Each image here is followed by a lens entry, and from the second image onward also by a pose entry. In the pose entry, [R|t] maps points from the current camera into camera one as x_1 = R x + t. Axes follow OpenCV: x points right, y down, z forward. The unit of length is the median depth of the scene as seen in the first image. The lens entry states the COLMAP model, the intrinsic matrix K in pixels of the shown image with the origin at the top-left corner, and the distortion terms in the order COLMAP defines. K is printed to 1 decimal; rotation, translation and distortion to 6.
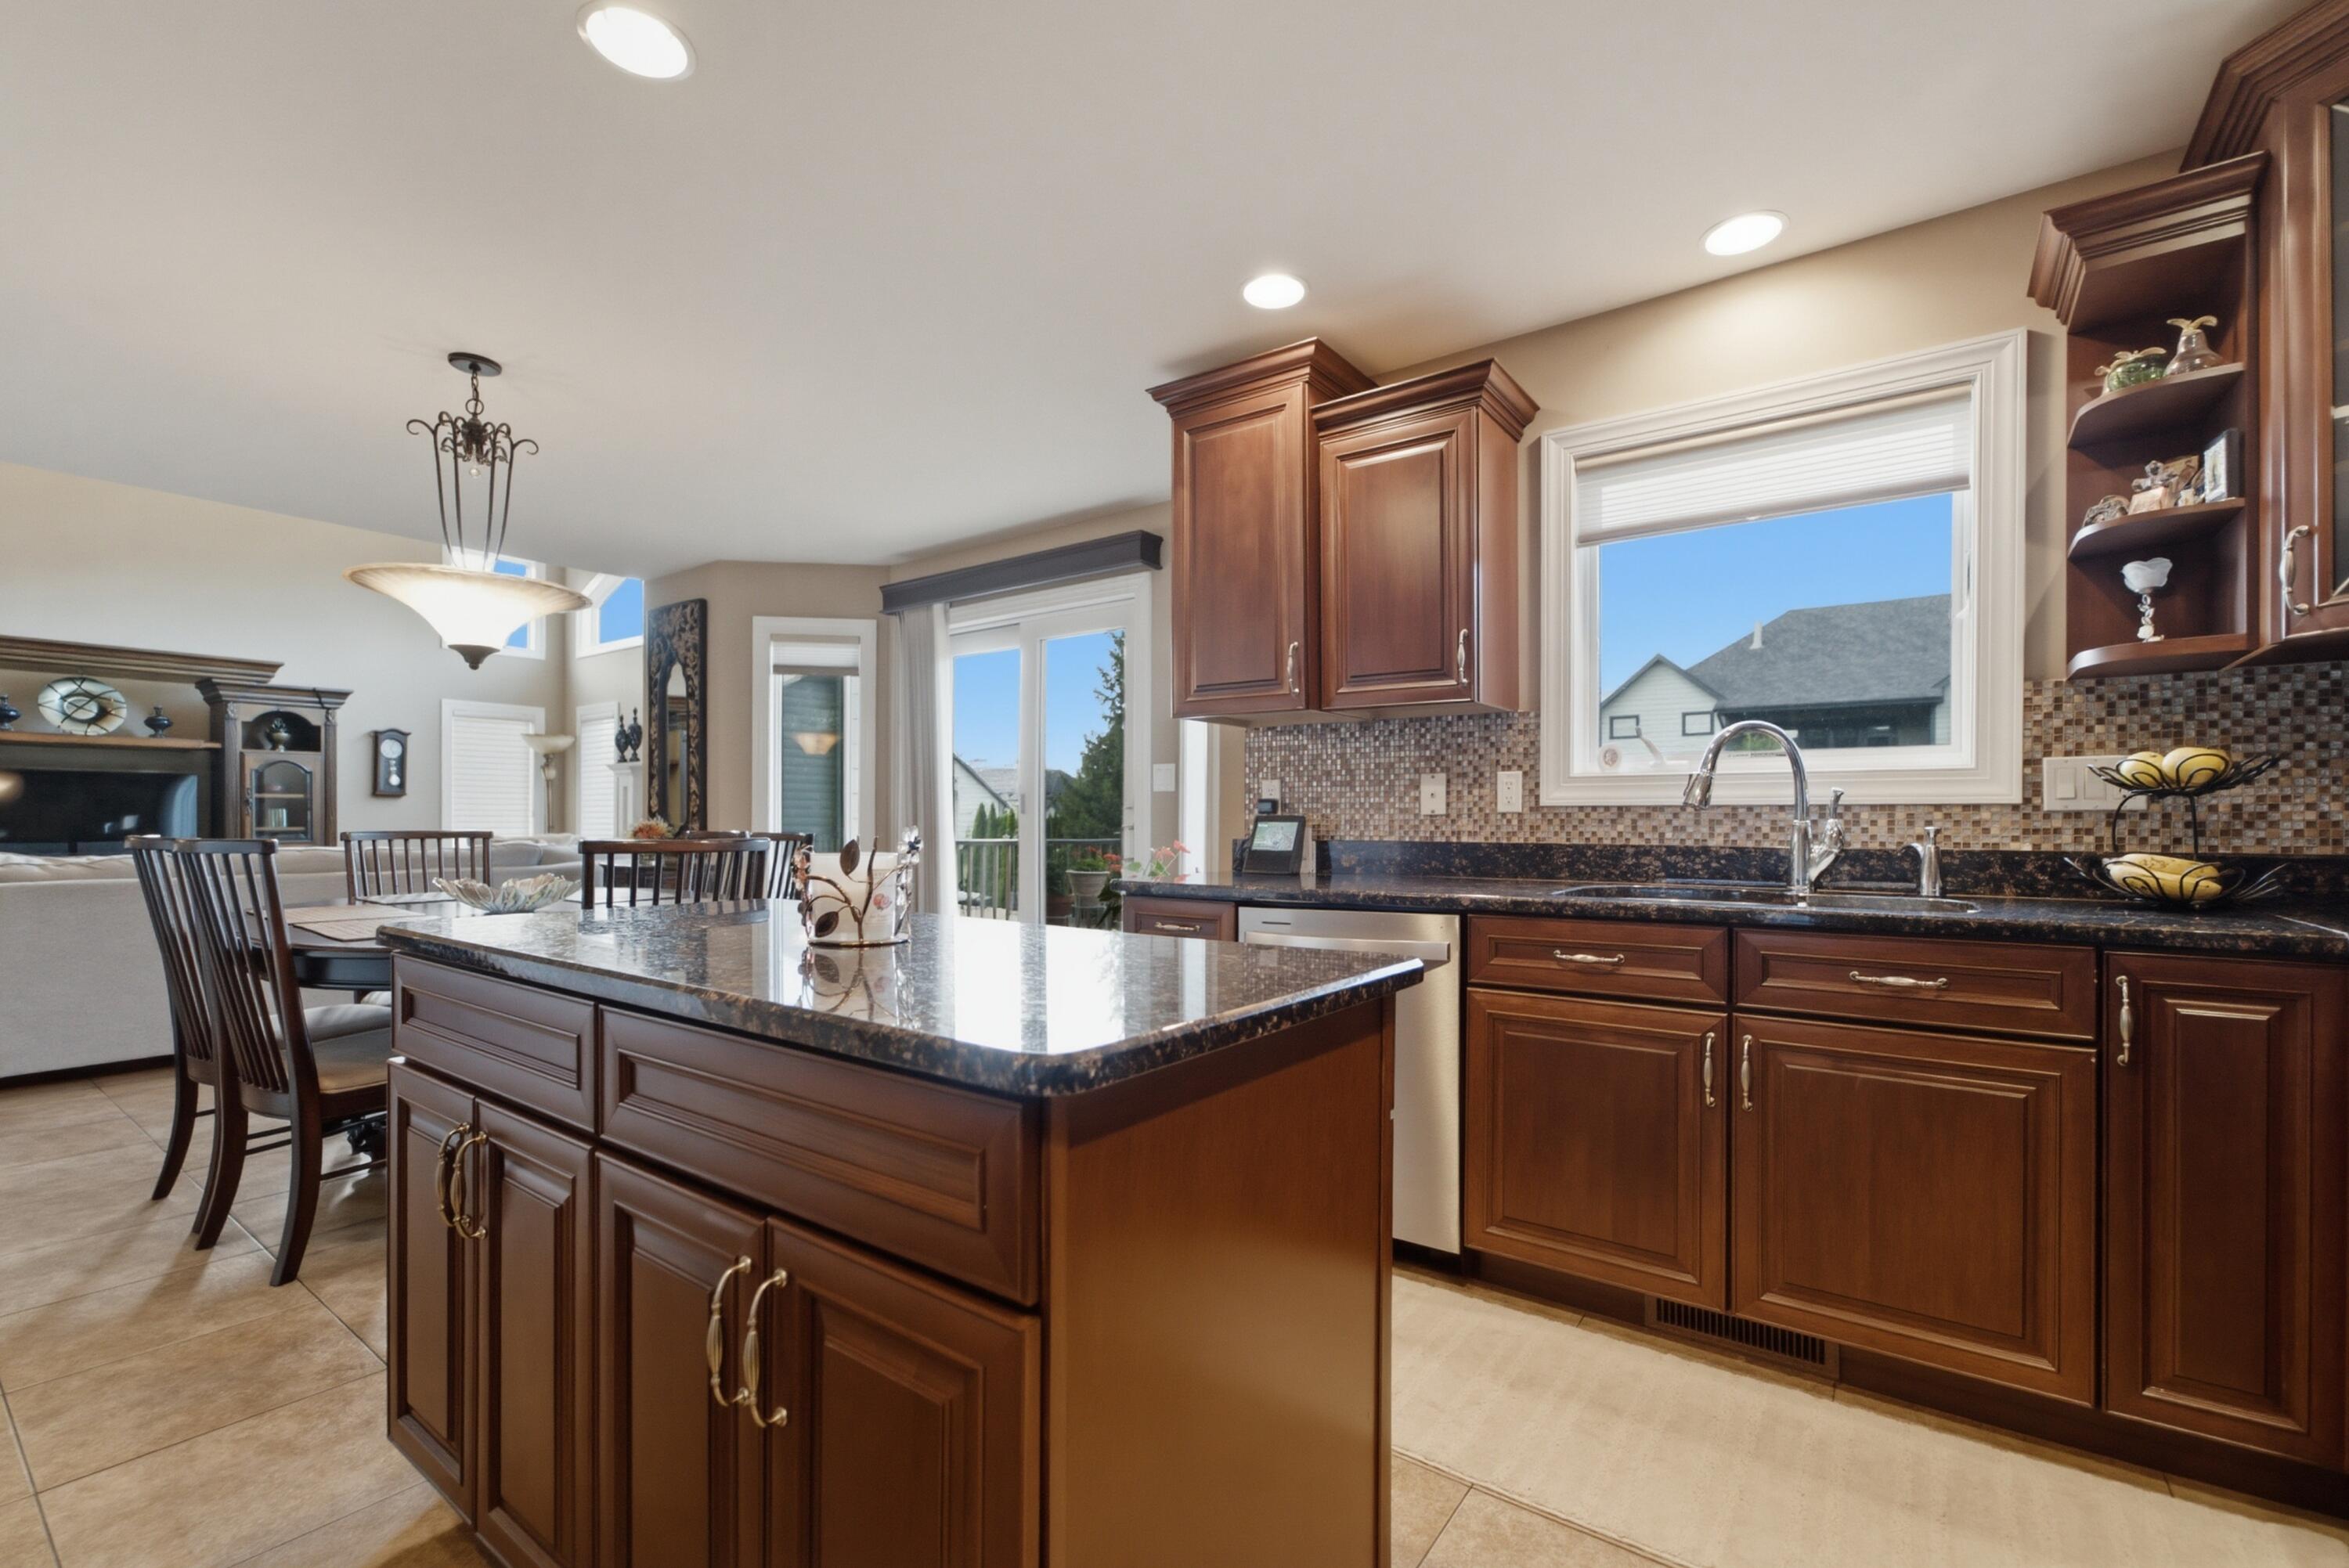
lens RADIAL K [[1019.0, 0, 1197.0], [0, 1019.0, 807.2], [0, 0, 1]] dist [0.009975, 0.000661]
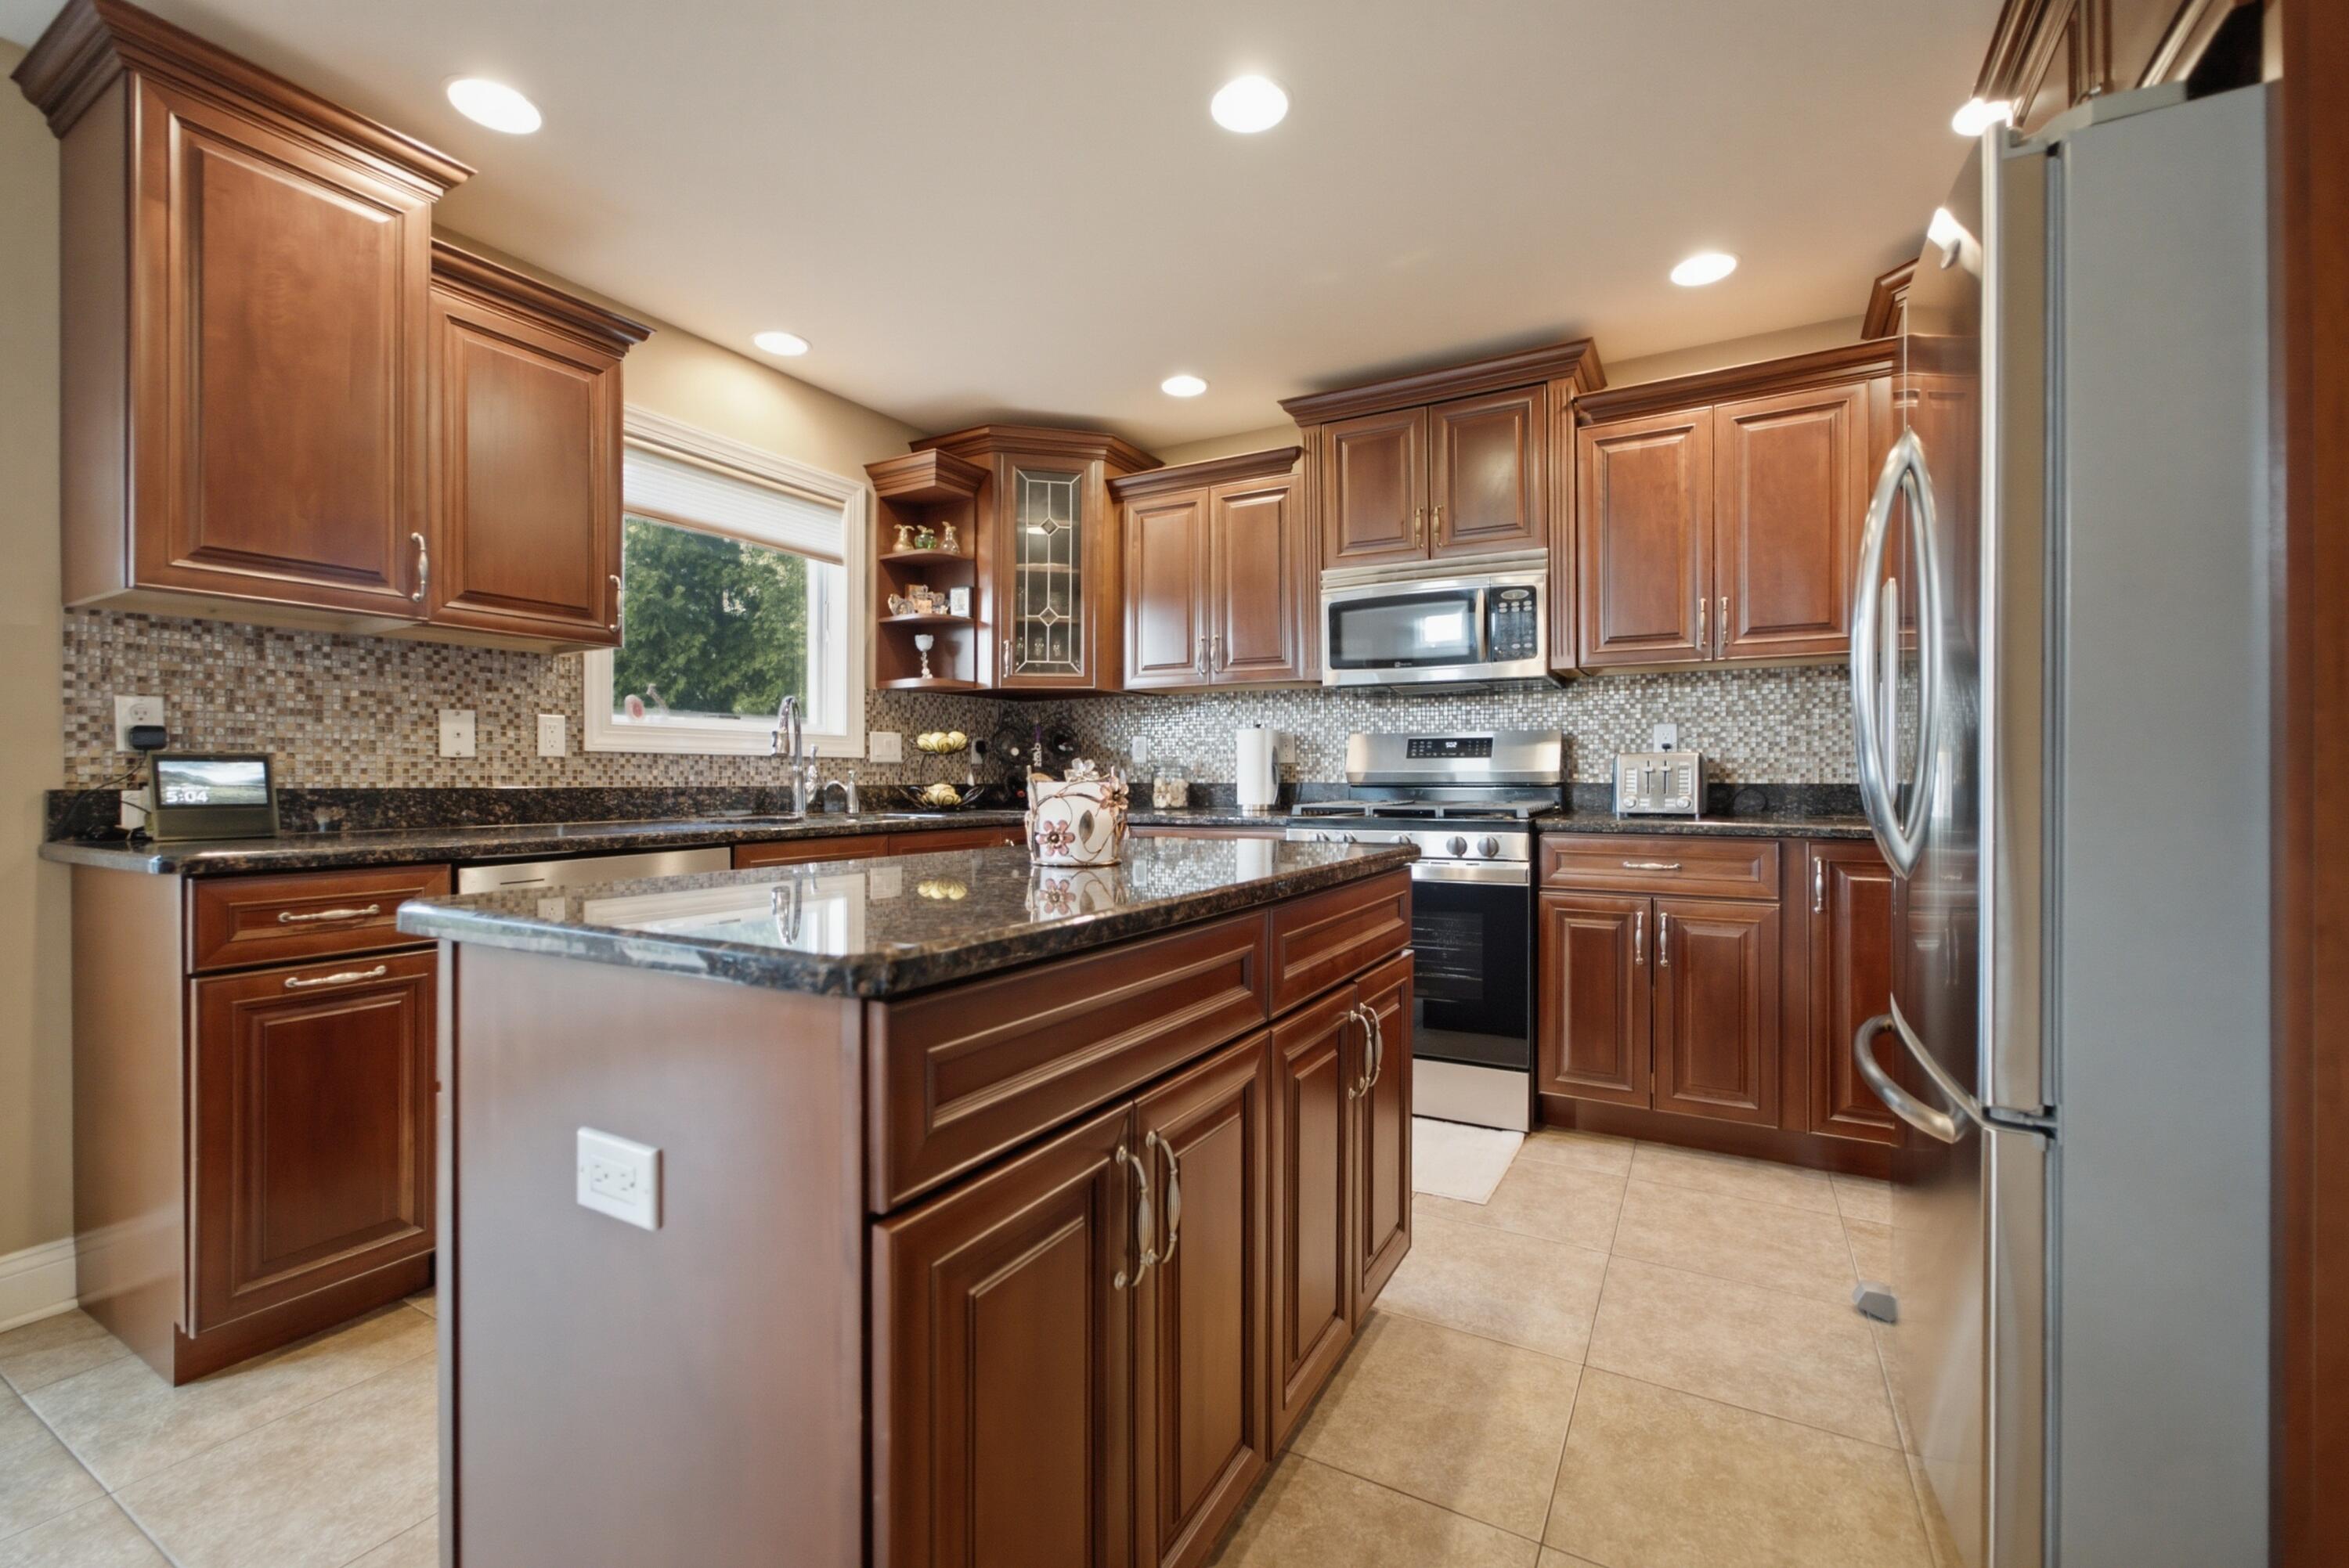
lens RADIAL K [[1019.0, 0, 1197.0], [0, 1019.0, 807.2], [0, 0, 1]] dist [0.009975, 0.000661]
pose [[-0.118650, -0.026710, 0.992577, -0.761068], [-0.008511, 0.999629, 0.025883, 0.023325], [-0.992900, -0.005377, -0.118833, 0.501028]]
